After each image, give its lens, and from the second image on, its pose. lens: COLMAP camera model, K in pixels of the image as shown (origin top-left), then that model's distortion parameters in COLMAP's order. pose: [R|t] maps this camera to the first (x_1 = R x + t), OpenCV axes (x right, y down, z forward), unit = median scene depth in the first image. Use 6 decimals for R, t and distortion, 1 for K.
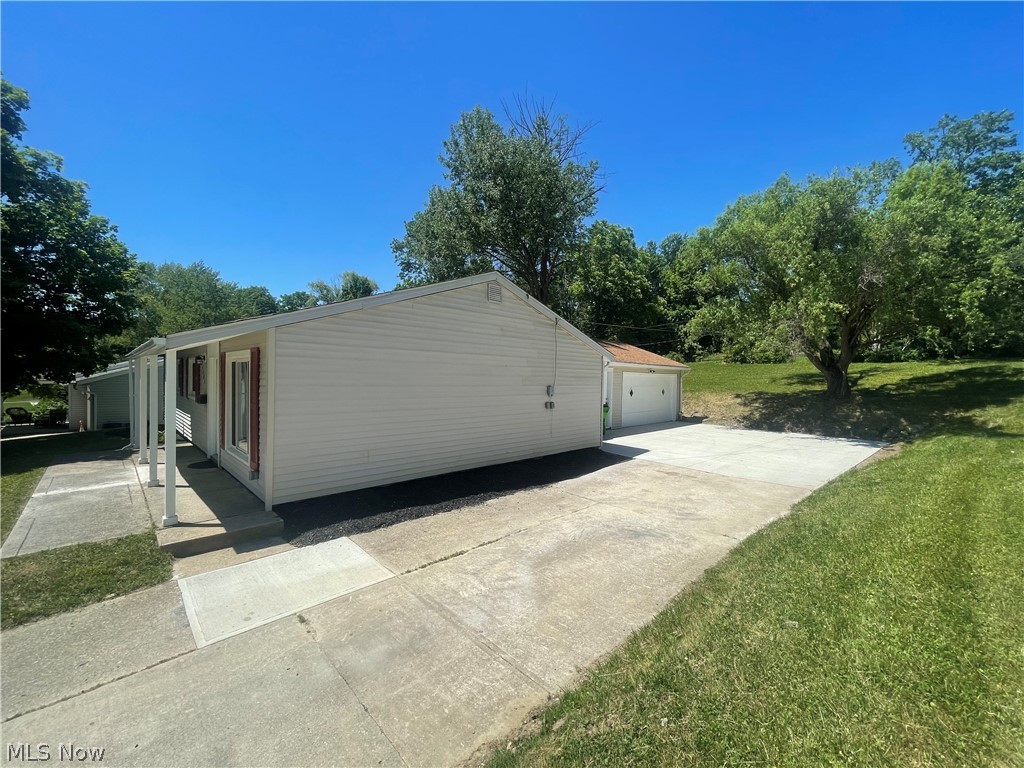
lens RADIAL K [[418.5, 0, 513.4], [0, 418.5, 383.9], [0, 0, 1]] dist [-0.001927, -0.000021]
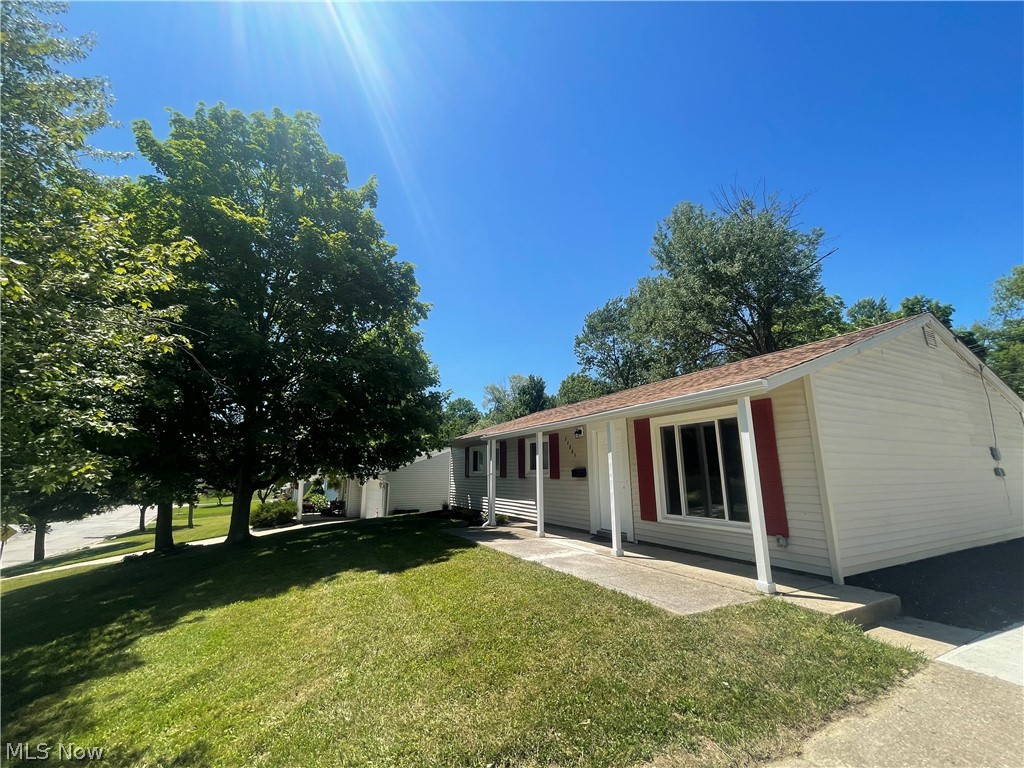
lens RADIAL K [[418.5, 0, 513.4], [0, 418.5, 383.9], [0, 0, 1]] dist [-0.001927, -0.000021]
pose [[0.958757, -0.076932, -0.273618, -0.563215], [0.011888, 0.972683, -0.231831, 0.060231], [0.283979, 0.219017, 0.933481, -0.027959]]
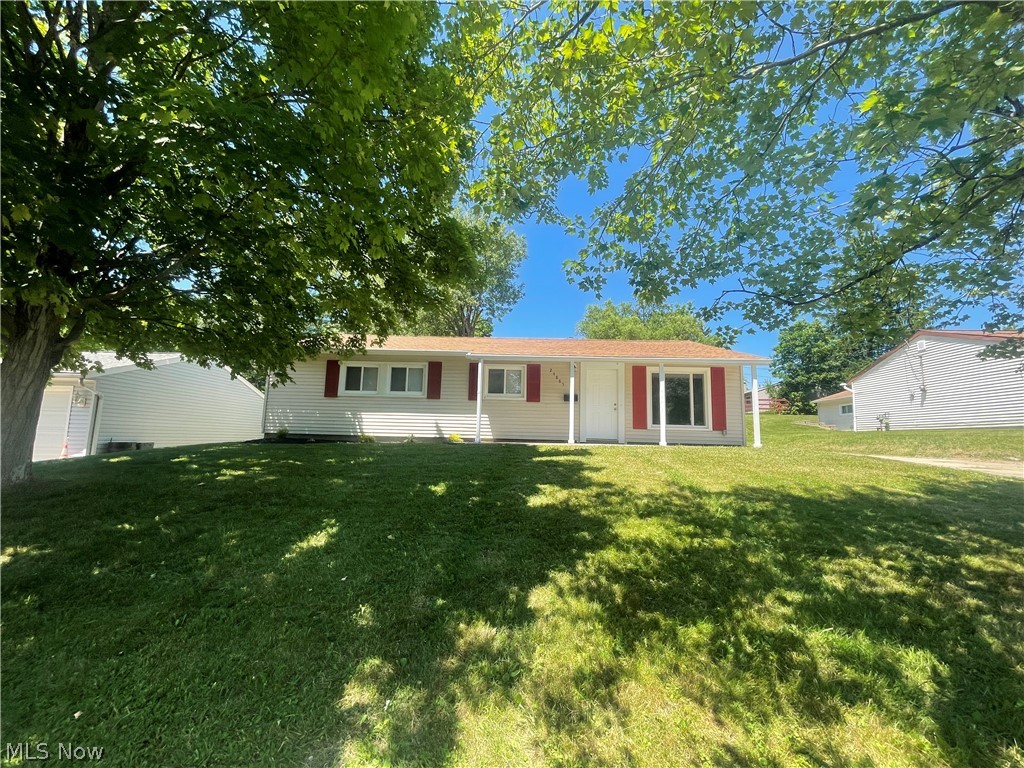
lens RADIAL K [[418.5, 0, 513.4], [0, 418.5, 383.9], [0, 0, 1]] dist [-0.001927, -0.000021]
pose [[0.706228, 0.081027, 0.703333, -1.326139], [-0.001408, 0.993588, -0.113053, 0.112222], [-0.707983, 0.078851, 0.701813, 0.126476]]
